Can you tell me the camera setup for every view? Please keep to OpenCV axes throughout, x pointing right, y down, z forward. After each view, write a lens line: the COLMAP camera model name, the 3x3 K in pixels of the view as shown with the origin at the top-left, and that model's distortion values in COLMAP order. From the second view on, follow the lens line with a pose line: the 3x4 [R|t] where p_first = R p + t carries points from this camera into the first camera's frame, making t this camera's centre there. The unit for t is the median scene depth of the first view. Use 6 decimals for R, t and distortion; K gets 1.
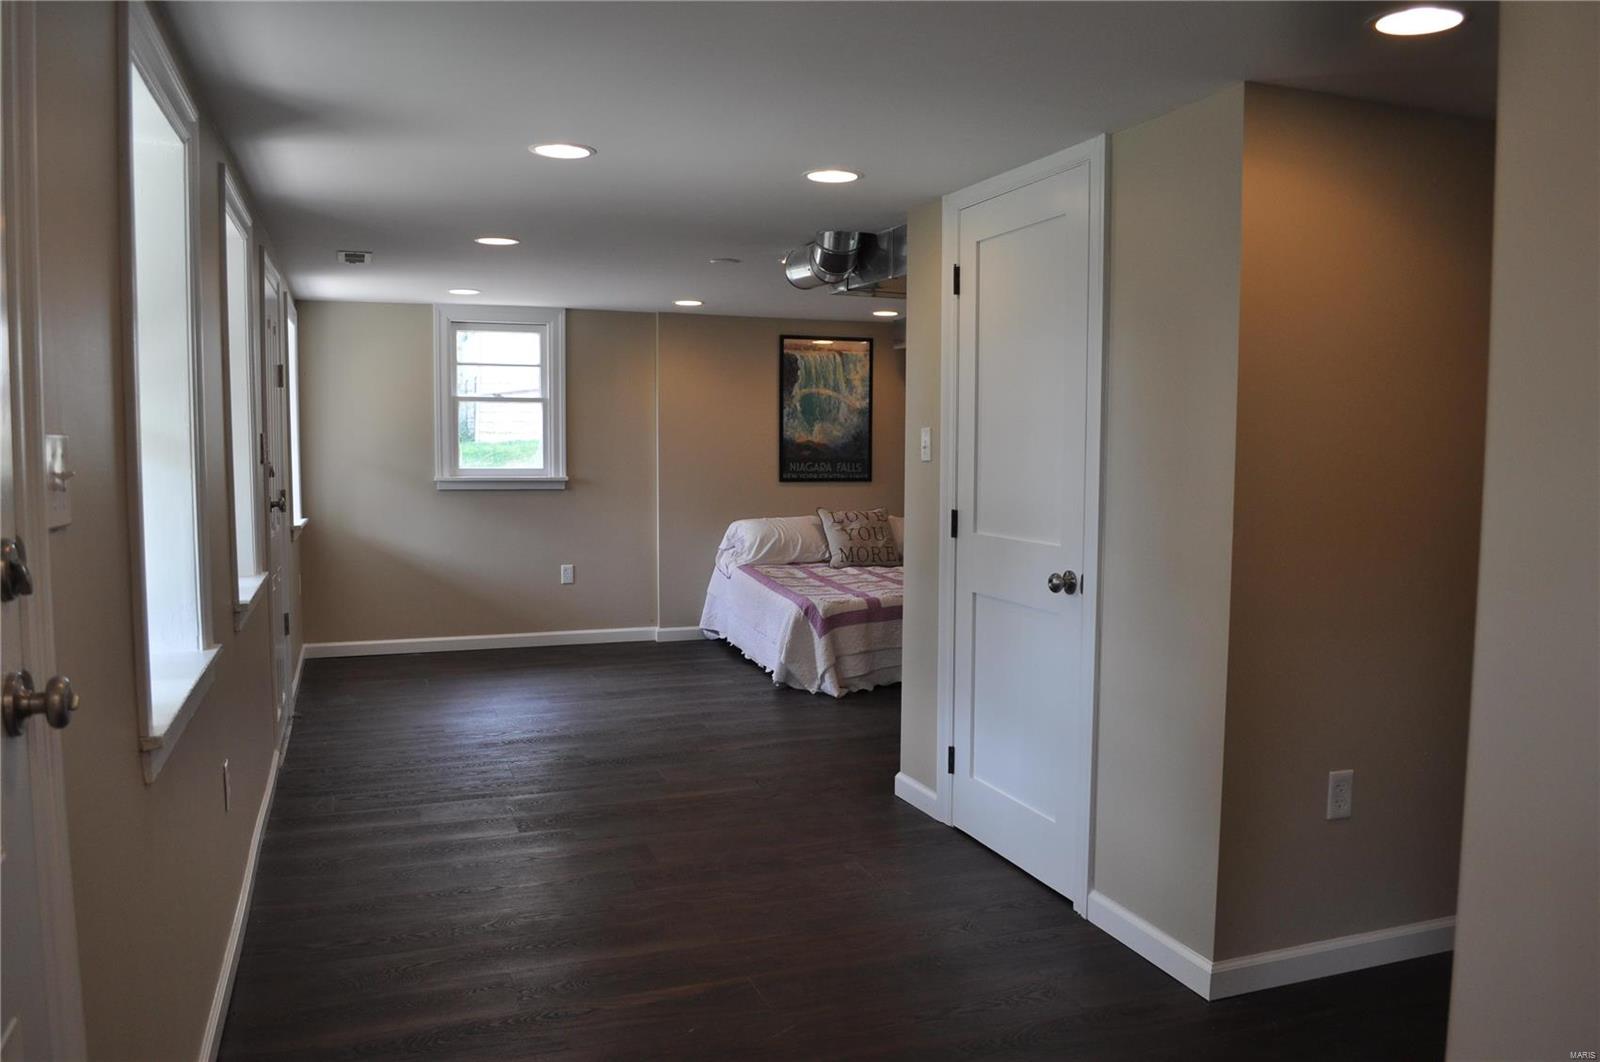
lens RADIAL K [[1252.1, 0, 800.0], [0, 1252.1, 531.0], [0, 0, 1]] dist [-0.077944, -0.001508]
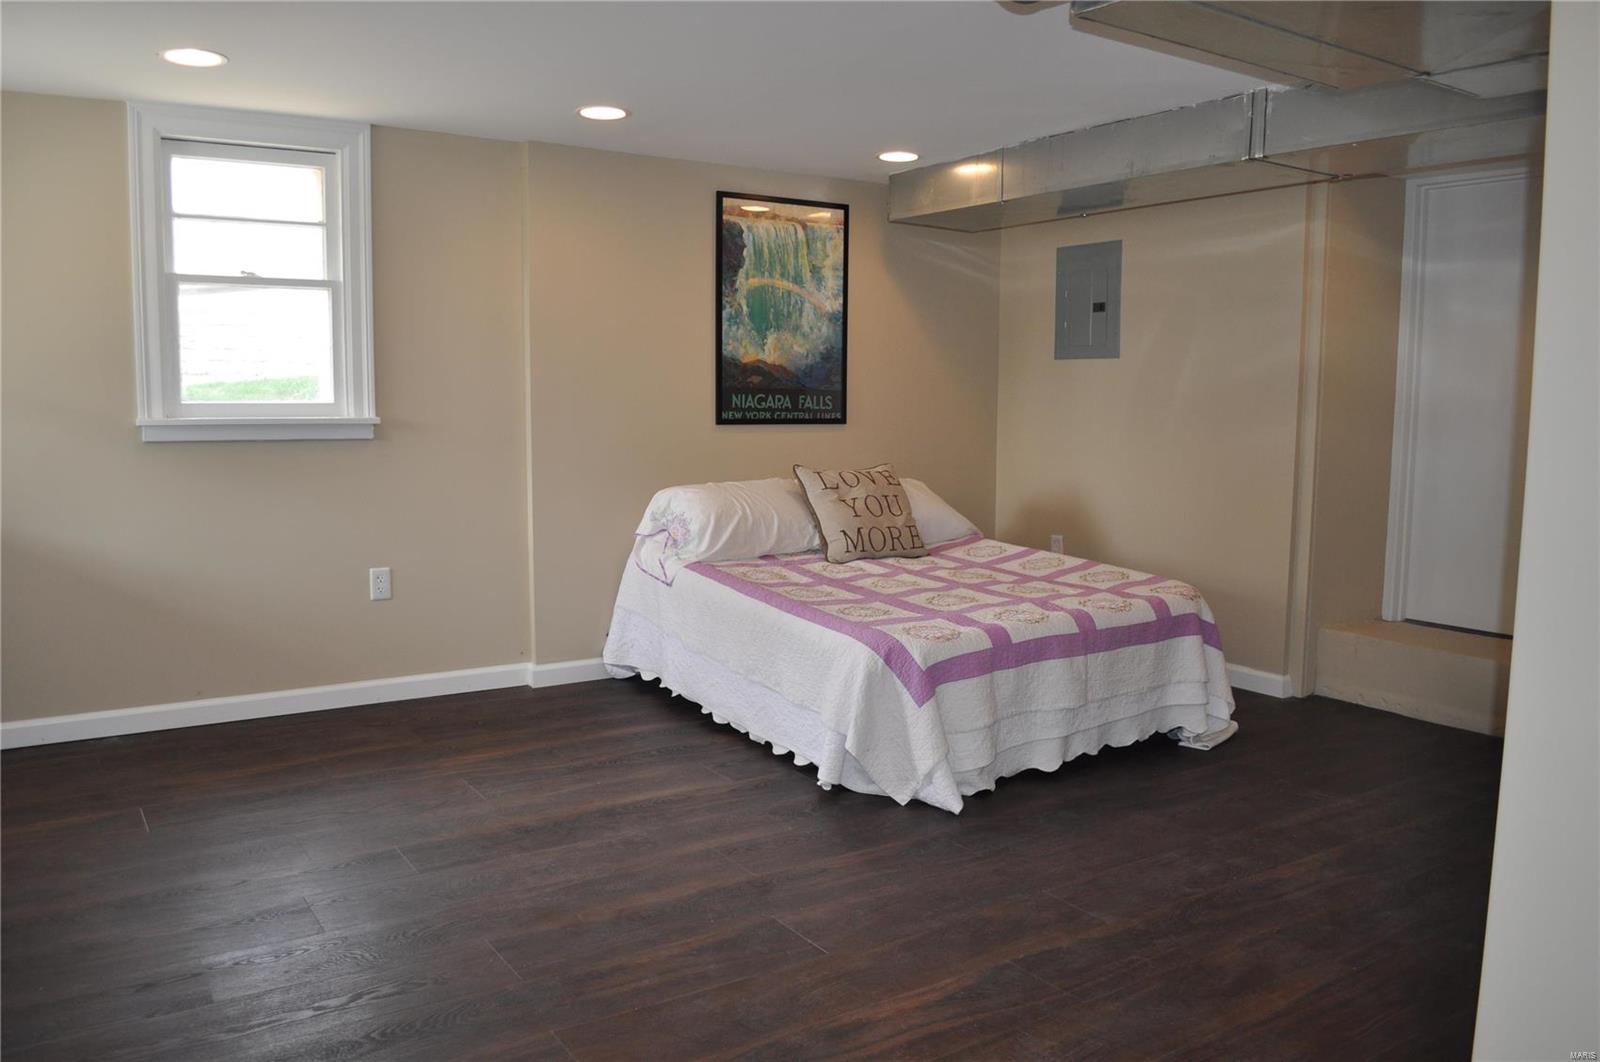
lens RADIAL K [[1252.1, 0, 800.0], [0, 1252.1, 531.0], [0, 0, 1]] dist [-0.077944, -0.001508]
pose [[0.973367, -0.022501, 0.228144, -0.124207], [0.013445, 0.999062, 0.041168, -0.011181], [-0.228856, -0.037004, 0.972757, 0.380123]]
